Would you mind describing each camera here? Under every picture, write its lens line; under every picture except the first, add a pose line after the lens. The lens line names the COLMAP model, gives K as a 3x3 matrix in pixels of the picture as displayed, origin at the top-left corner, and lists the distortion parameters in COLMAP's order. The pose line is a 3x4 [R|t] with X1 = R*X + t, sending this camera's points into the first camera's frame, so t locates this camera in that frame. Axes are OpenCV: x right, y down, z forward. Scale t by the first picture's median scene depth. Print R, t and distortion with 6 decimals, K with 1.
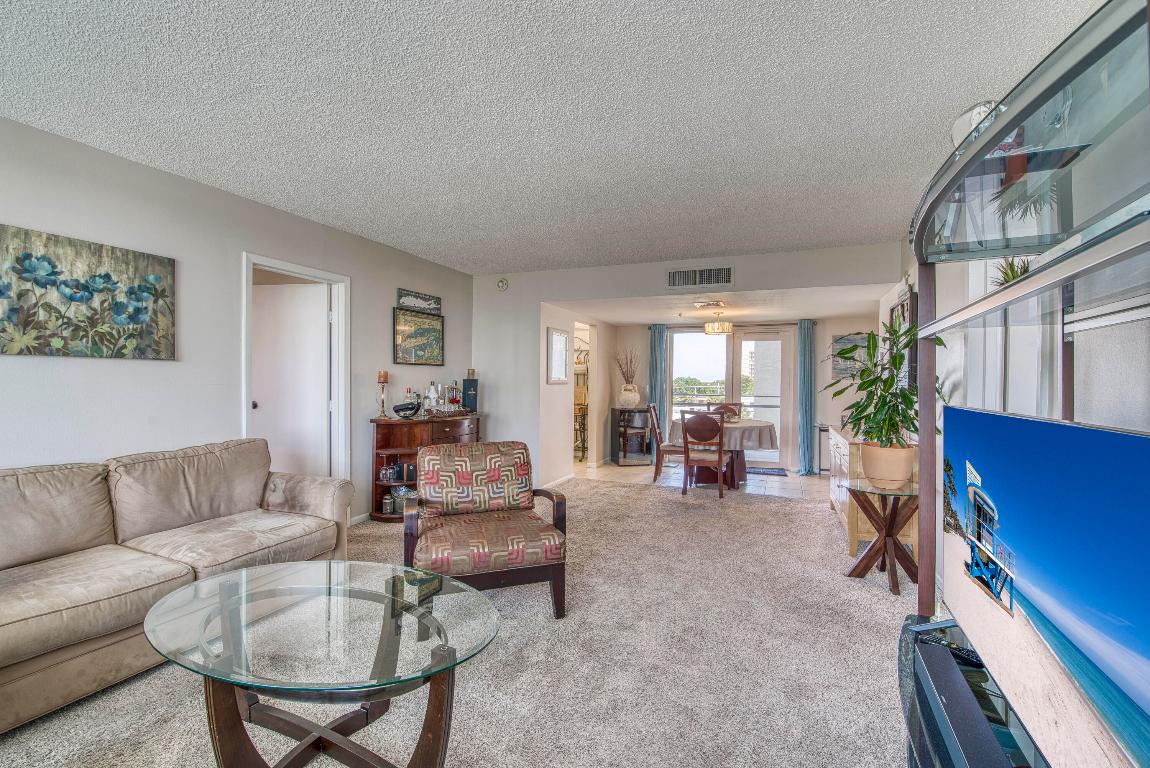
lens RADIAL K [[502.3, 0, 579.4], [0, 502.3, 383.3], [0, 0, 1]] dist [-0.017966, -0.000646]
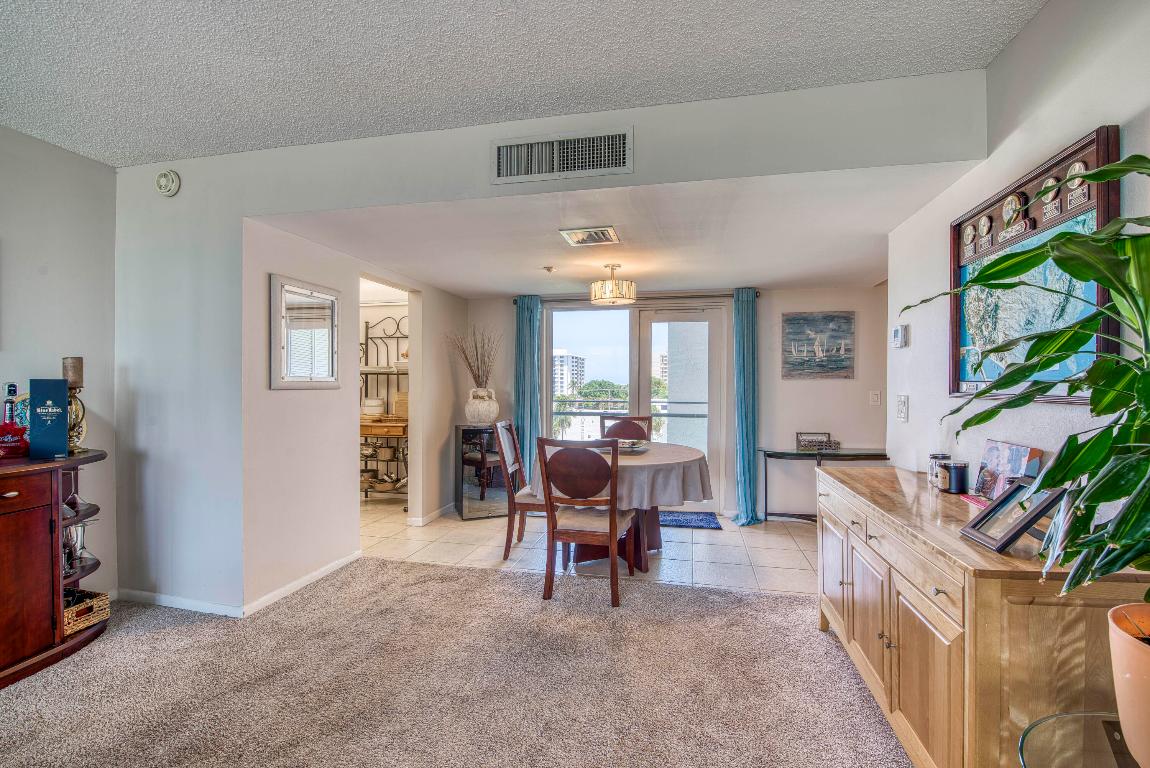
lens RADIAL K [[502.3, 0, 574.0], [0, 502.3, 379.4], [0, 0, 1]] dist [-0.017966, -0.000646]
pose [[0.987600, -0.004068, 0.156938, 0.154322], [0.006332, 0.999883, -0.013925, 0.000693], [-0.156863, 0.014746, 0.987510, 0.471729]]
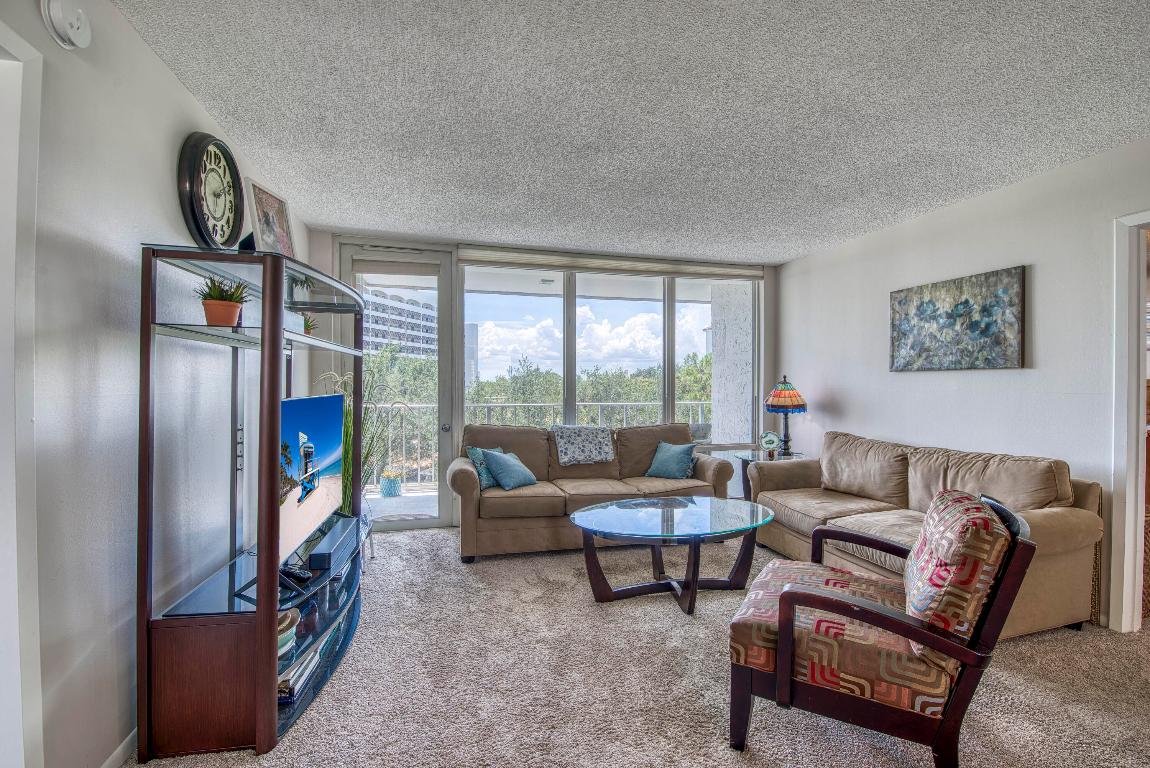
lens RADIAL K [[502.3, 0, 571.7], [0, 502.3, 387.5], [0, 0, 1]] dist [-0.017966, -0.000646]
pose [[-0.800700, -0.009439, -0.598992, 0.257558], [-0.015955, 0.999857, 0.005571, 0.000543], [0.598854, 0.014017, -0.800736, 0.662607]]
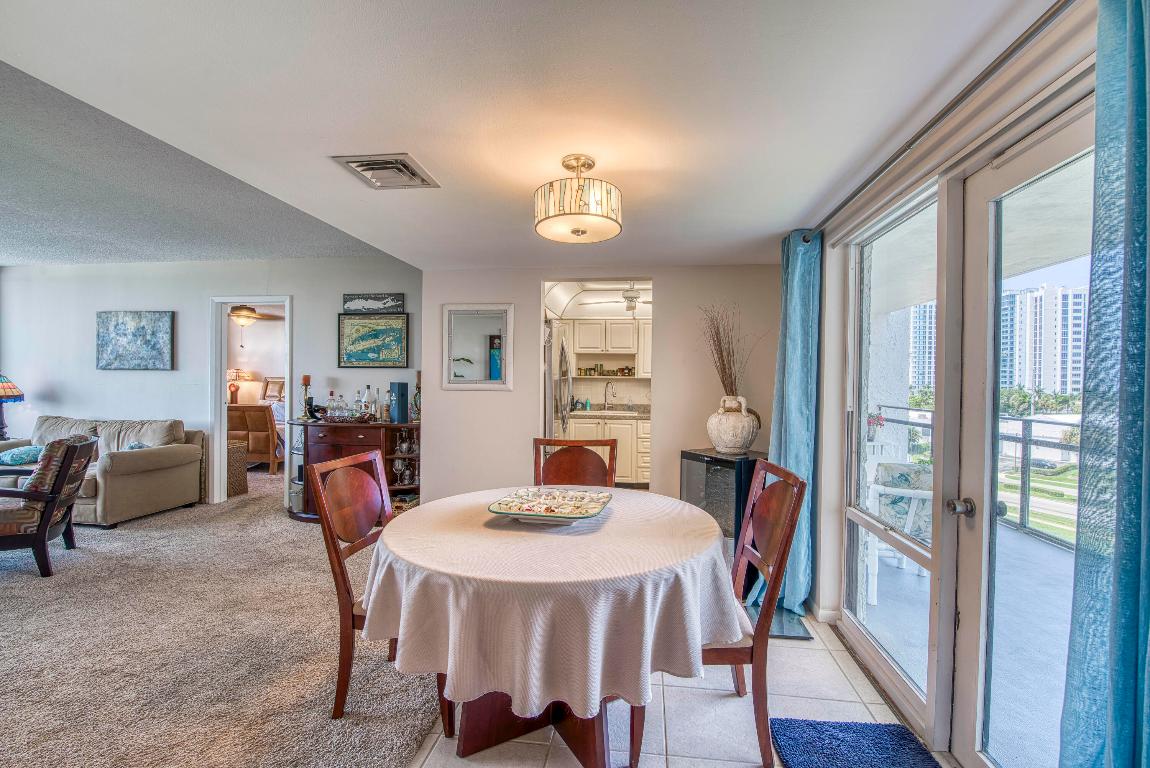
lens RADIAL K [[502.3, 0, 583.6], [0, 502.3, 389.1], [0, 0, 1]] dist [-0.017966, -0.000646]
pose [[0.264715, 0.002535, -0.964323, 0.641193], [-0.017348, 0.999847, -0.002134, -0.001189], [0.964171, 0.017294, 0.264719, 1.017187]]
